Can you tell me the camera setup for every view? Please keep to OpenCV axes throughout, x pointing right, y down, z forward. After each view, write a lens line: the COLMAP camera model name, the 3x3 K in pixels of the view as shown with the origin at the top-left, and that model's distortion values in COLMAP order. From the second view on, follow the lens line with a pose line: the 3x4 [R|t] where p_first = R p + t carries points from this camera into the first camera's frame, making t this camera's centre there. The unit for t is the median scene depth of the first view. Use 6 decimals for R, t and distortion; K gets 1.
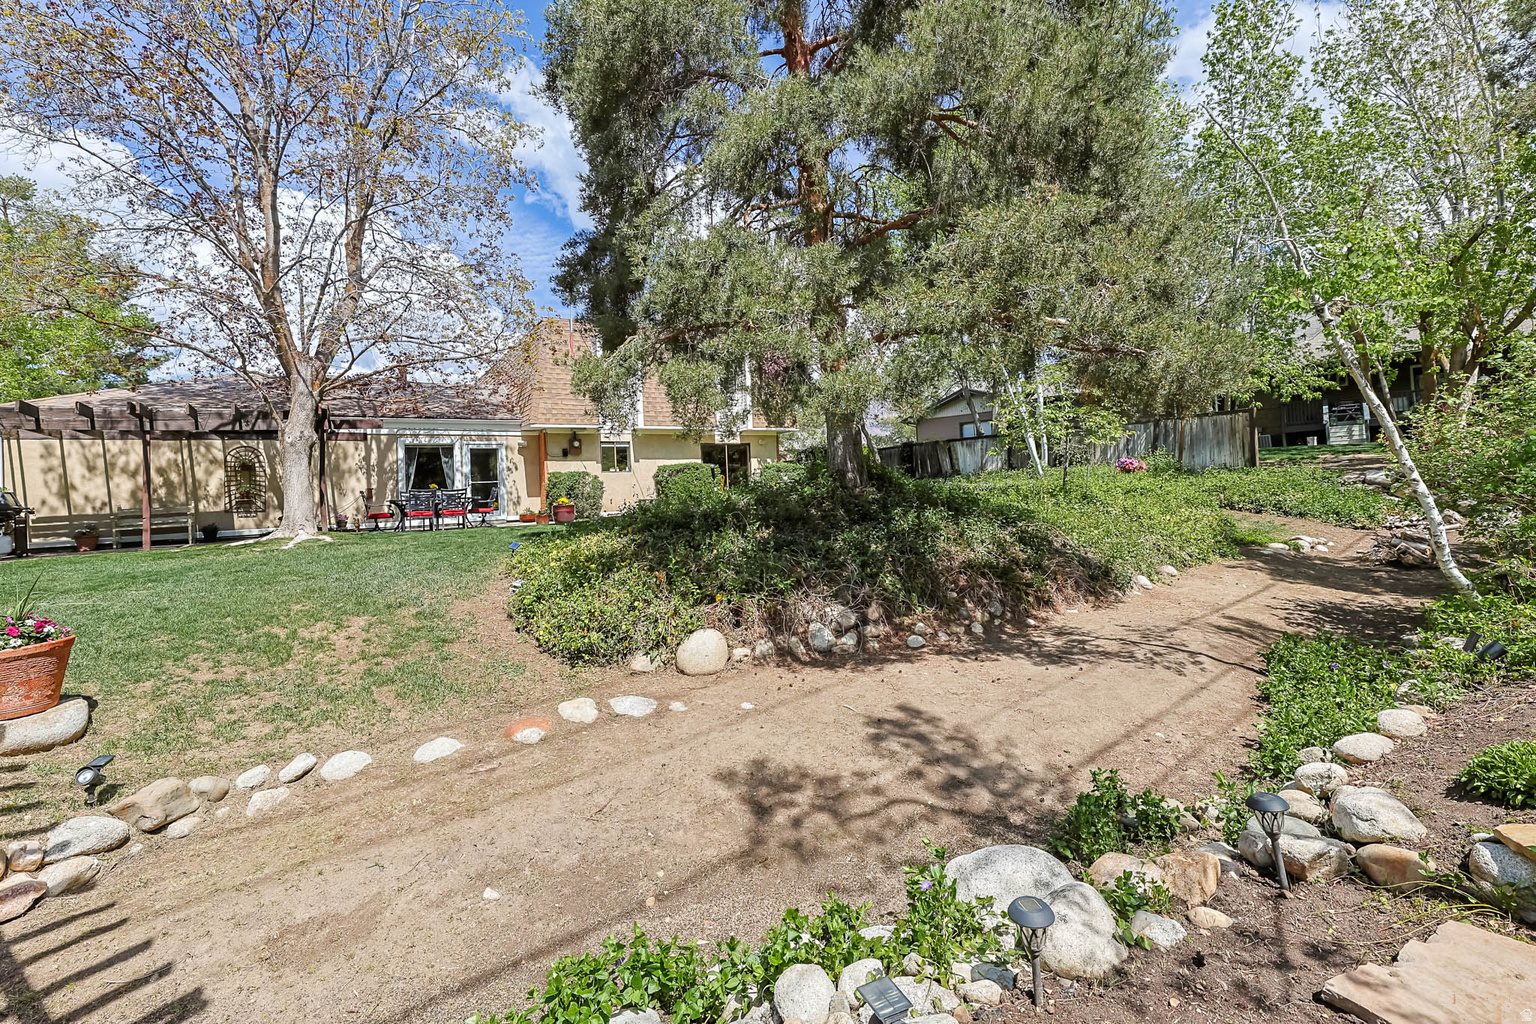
lens RADIAL K [[673.6, 0, 777.4], [0, 673.6, 474.8], [0, 0, 1]] dist [-0.003993, -0.000800]
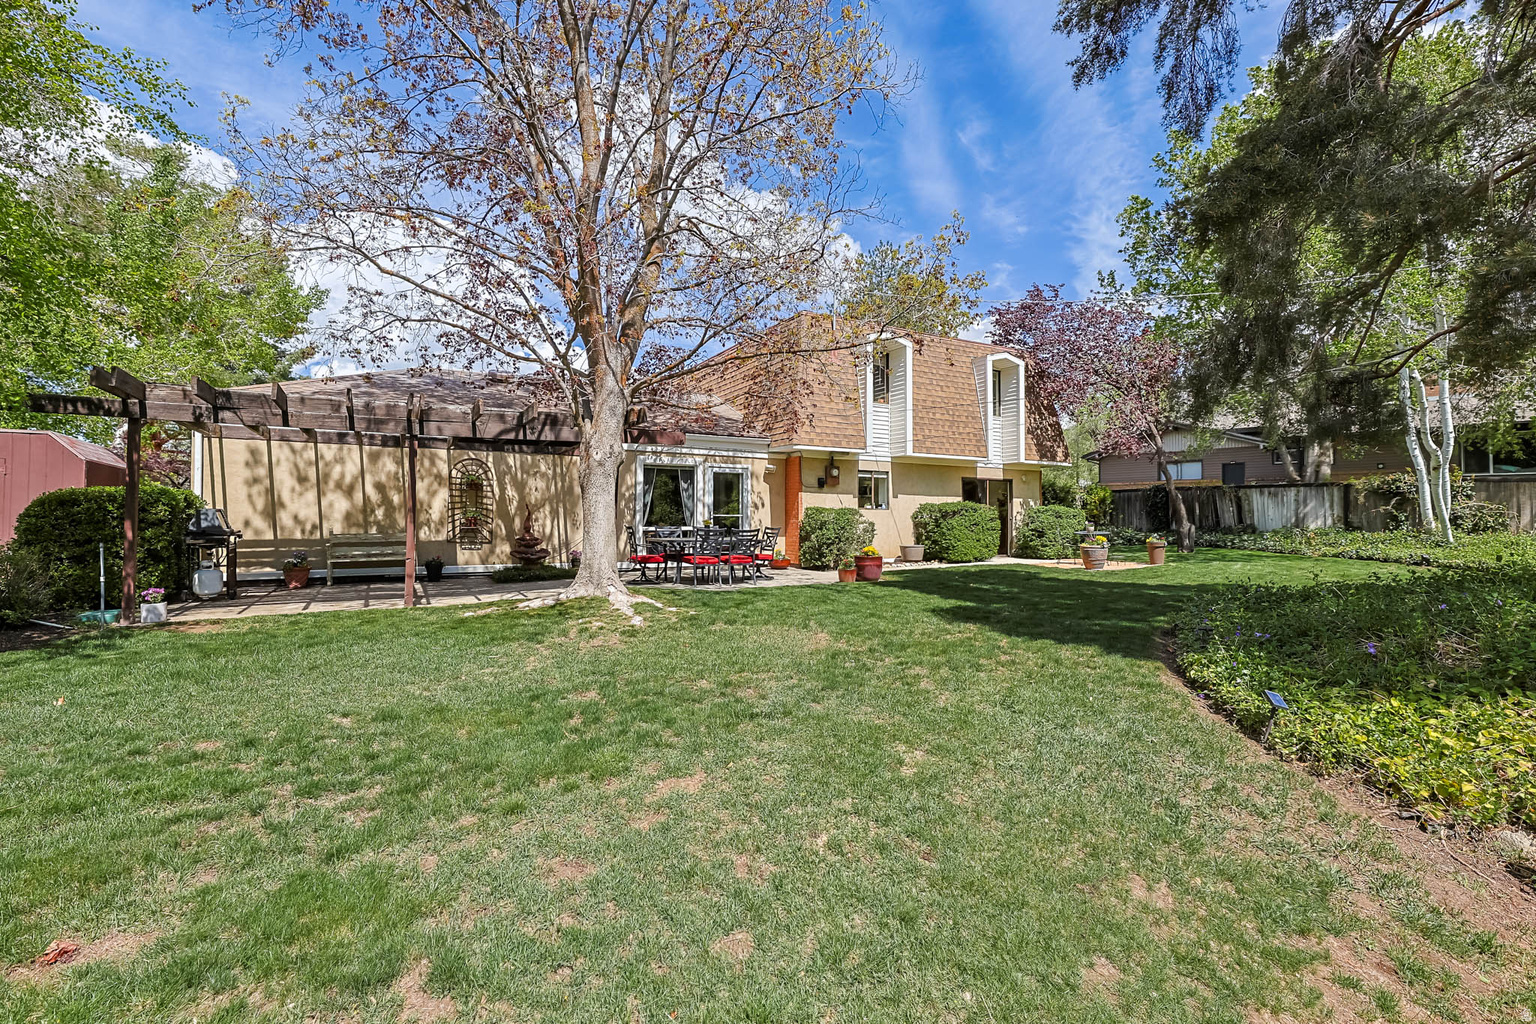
lens RADIAL K [[680.6, 0, 756.8], [0, 680.6, 515.2], [0, 0, 1]] dist [-0.004045, -0.000221]
pose [[0.994787, 0.052701, -0.087302, -0.363103], [-0.050654, 0.998391, 0.025503, -0.012973], [0.088506, -0.020948, 0.995855, 0.223664]]
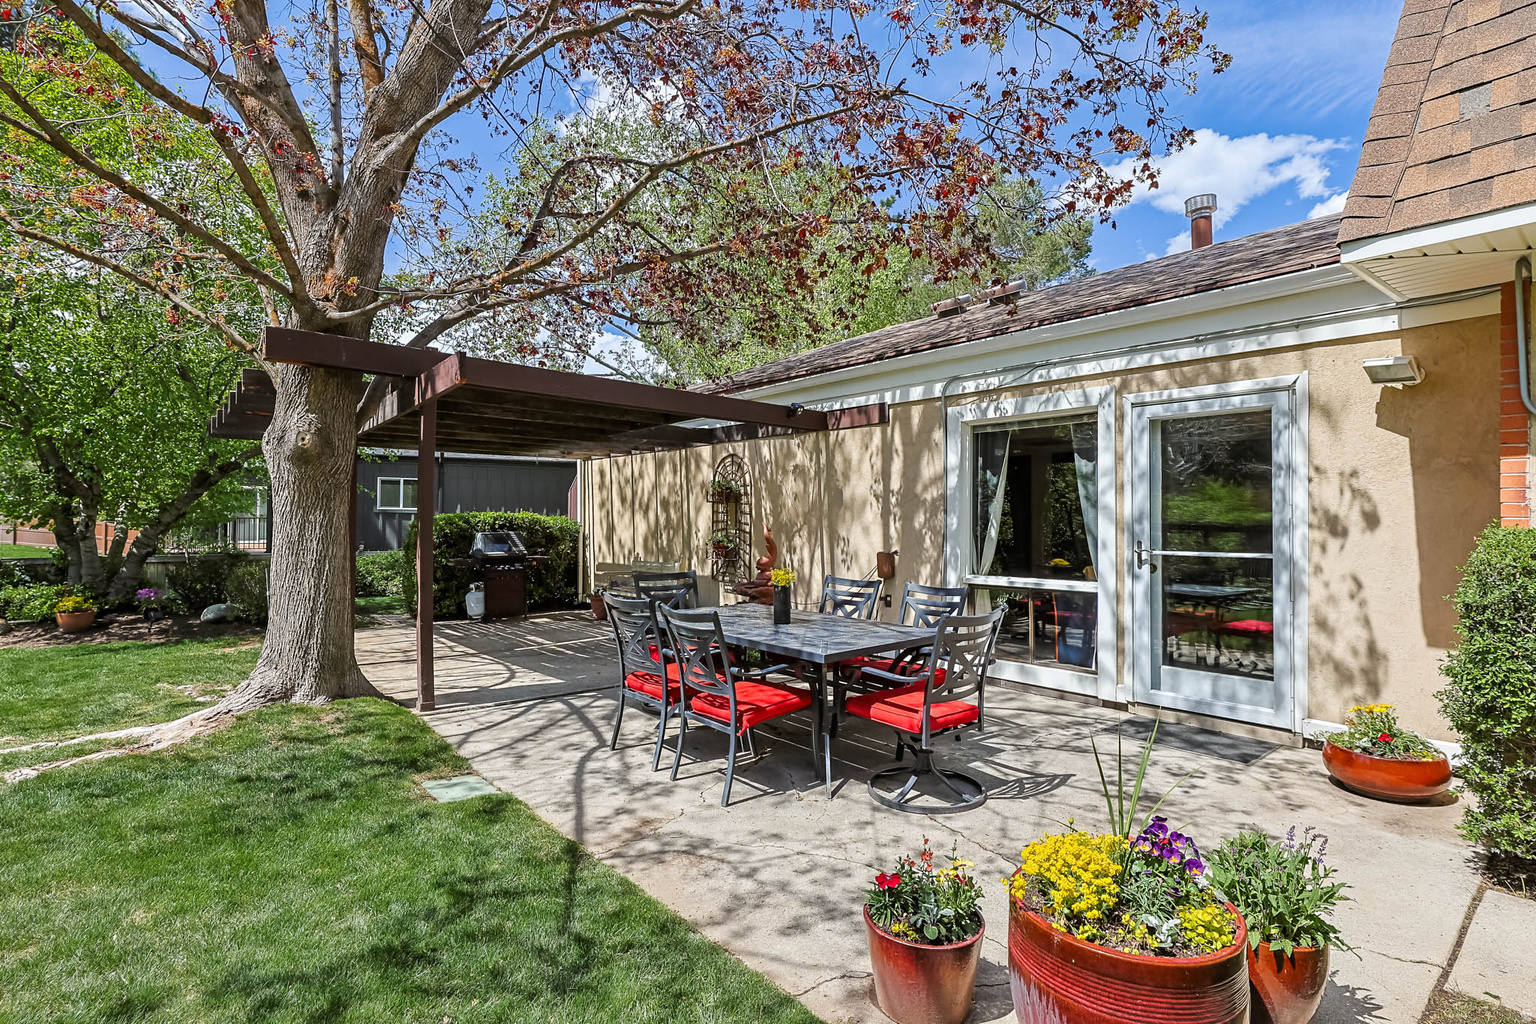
lens RADIAL K [[761.4, 0, 764.3], [0, 761.4, 533.5], [0, 0, 1]] dist [0.001937, 0.000168]
pose [[0.095038, 0.057417, -0.993816, -0.194974], [0.007517, 0.998265, 0.058393, -0.015366], [0.995445, -0.013020, 0.094441, 0.900331]]
